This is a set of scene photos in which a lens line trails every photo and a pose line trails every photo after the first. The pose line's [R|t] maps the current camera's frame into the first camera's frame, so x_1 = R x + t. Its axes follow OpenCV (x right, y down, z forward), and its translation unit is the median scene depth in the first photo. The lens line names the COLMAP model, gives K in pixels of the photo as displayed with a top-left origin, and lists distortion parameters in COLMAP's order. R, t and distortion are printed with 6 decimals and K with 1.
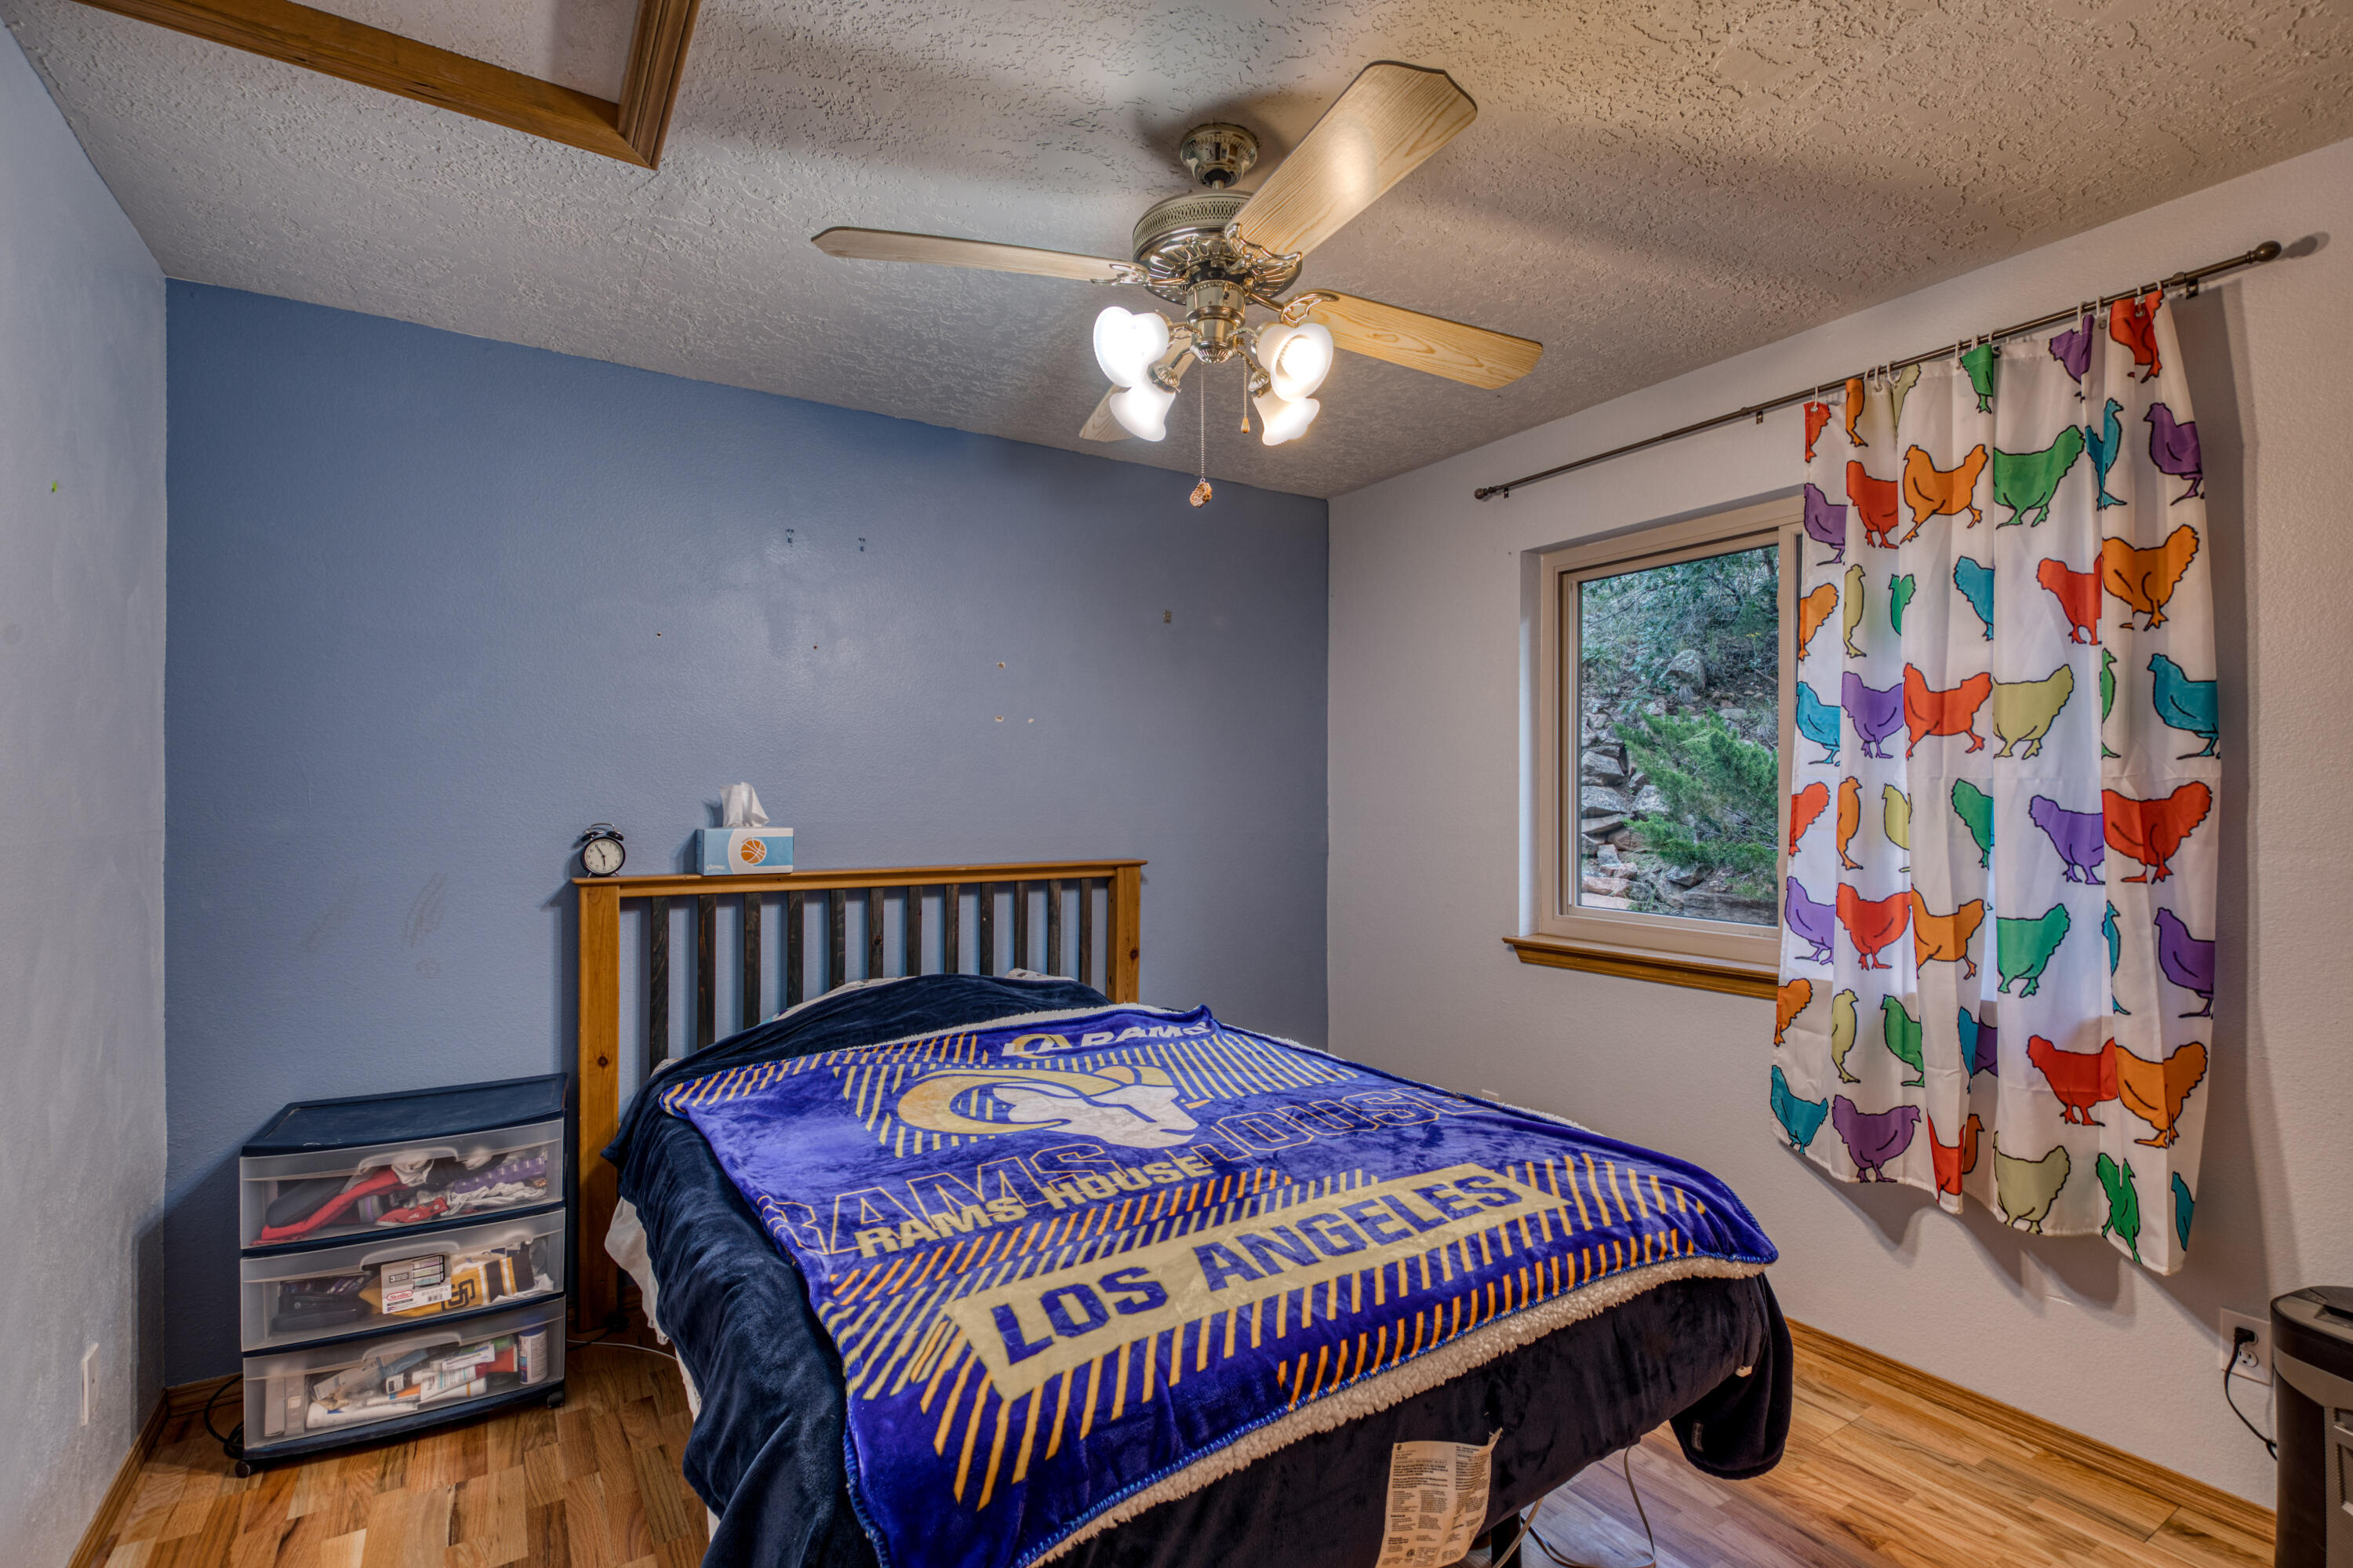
lens RADIAL K [[1079.5, 0, 1176.4], [0, 1079.5, 795.2], [0, 0, 1]] dist [0.001121, -0.000031]
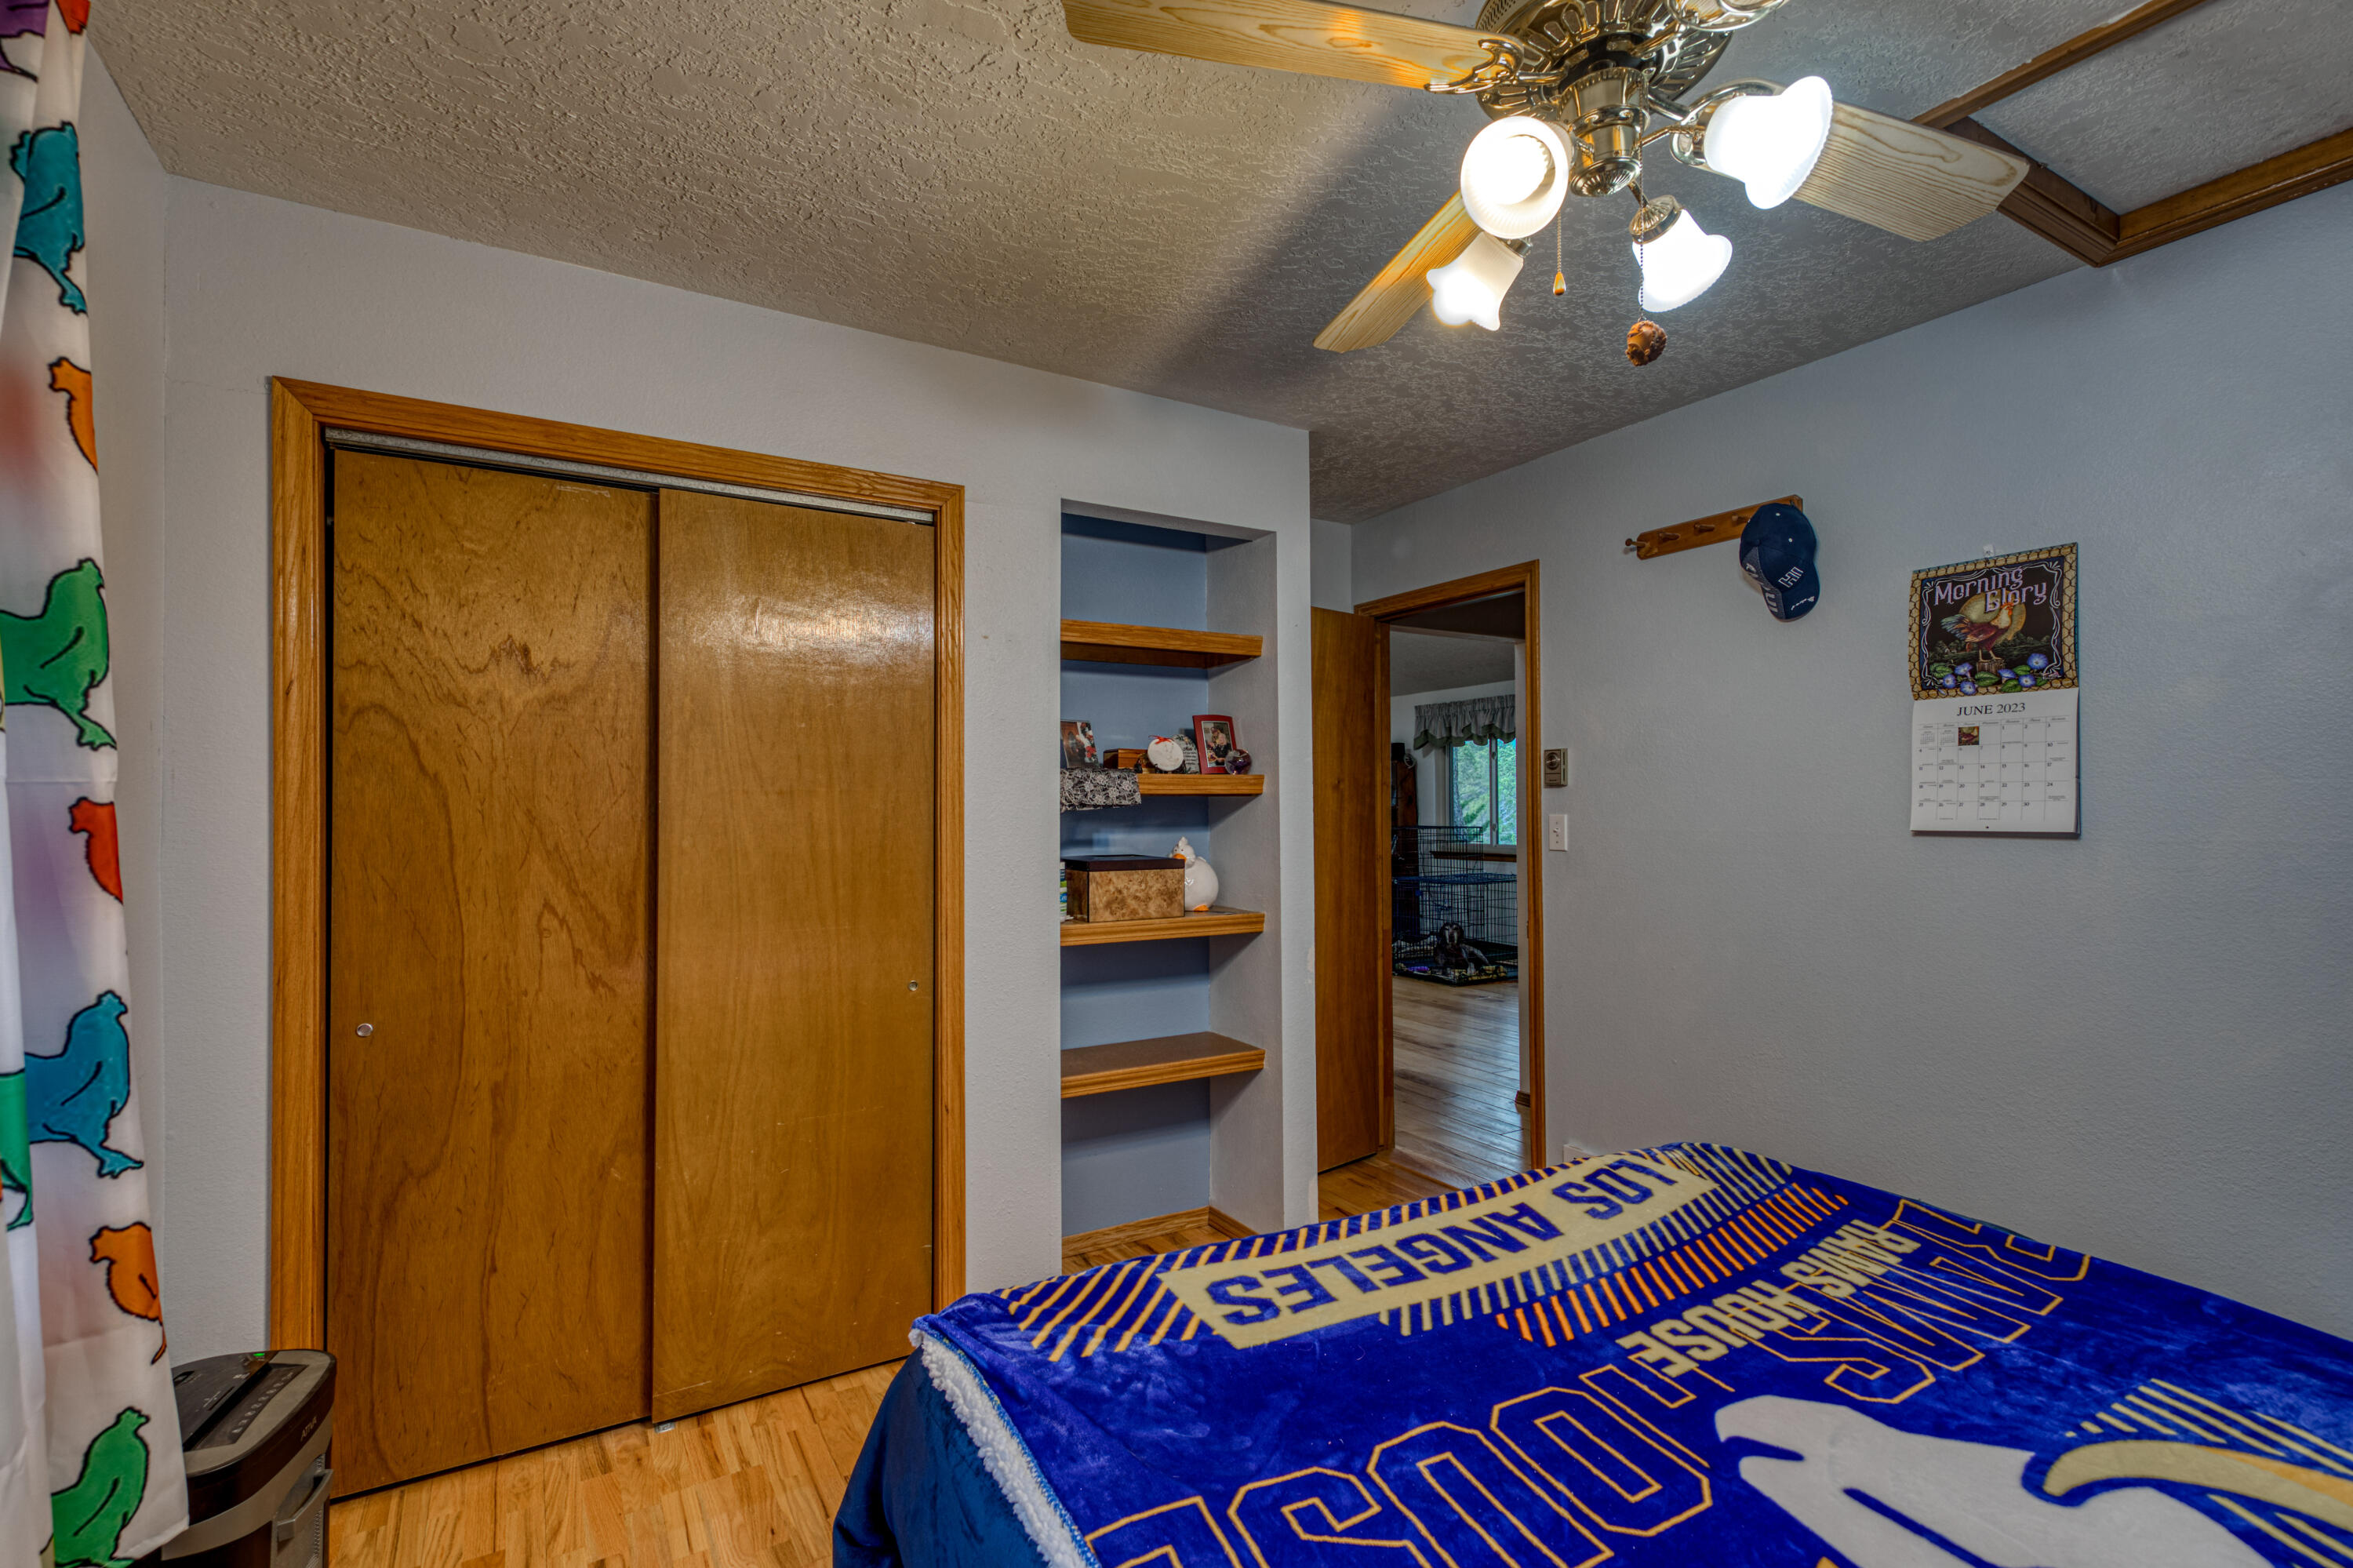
lens RADIAL K [[1079.5, 0, 1176.4], [0, 1079.5, 795.2], [0, 0, 1]] dist [0.001121, -0.000031]
pose [[-0.999508, 0.005881, 0.030817, 0.313433], [0.005538, 0.999922, -0.011202, 0.003925], [-0.030880, -0.011026, -0.999462, 1.820362]]
